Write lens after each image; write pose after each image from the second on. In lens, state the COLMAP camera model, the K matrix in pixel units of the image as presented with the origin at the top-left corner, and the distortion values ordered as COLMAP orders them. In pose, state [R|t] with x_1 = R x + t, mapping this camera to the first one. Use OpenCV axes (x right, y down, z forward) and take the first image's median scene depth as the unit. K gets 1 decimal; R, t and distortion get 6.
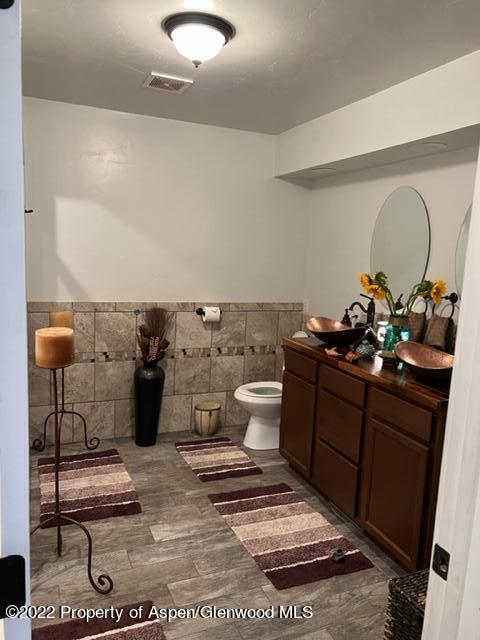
lens RADIAL K [[483.7, 0, 238.3], [0, 483.7, 315.0], [0, 0, 1]] dist [0.063706, -0.083204]
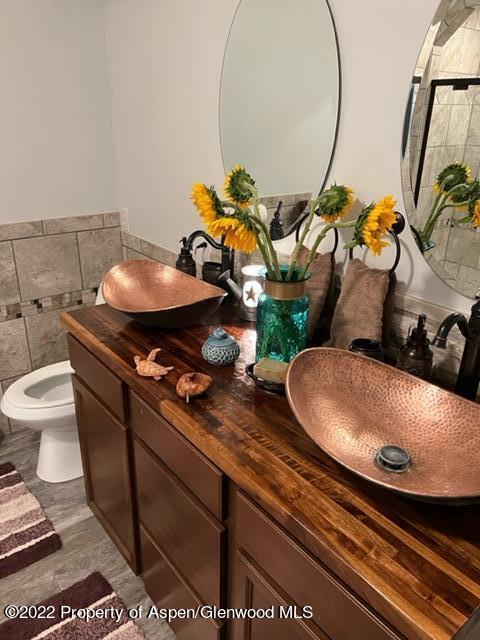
lens RADIAL K [[483.7, 0, 236.3], [0, 483.7, 314.3], [0, 0, 1]] dist [0.063706, -0.083204]
pose [[0.962042, -0.134329, 0.237553, 0.147553], [0.067821, 0.960843, 0.268667, -0.072136], [-0.264341, -0.242357, 0.933481, 0.493704]]
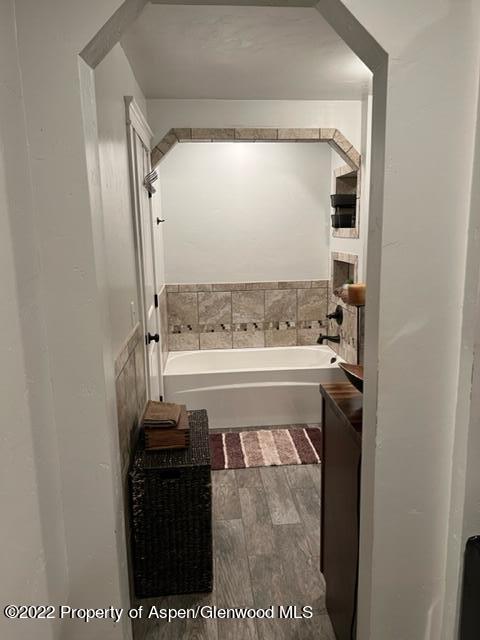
lens RADIAL K [[483.7, 0, 240.4], [0, 483.7, 311.4], [0, 0, 1]] dist [0.063706, -0.083204]
pose [[-0.312438, 0.125177, -0.941655, 0.846354], [-0.132362, 0.975873, 0.173643, -0.072957], [0.940672, 0.178892, -0.288331, 0.682451]]
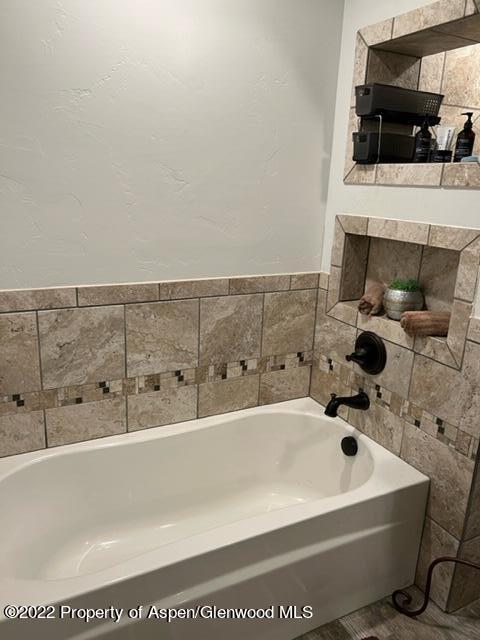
lens RADIAL K [[483.7, 0, 234.1], [0, 483.7, 311.5], [0, 0, 1]] dist [0.063706, -0.083204]
pose [[0.067926, 0.221915, -0.972697, 0.138556], [-0.177697, 0.962051, 0.207077, -0.021597], [0.981738, 0.158779, 0.104781, 0.328258]]
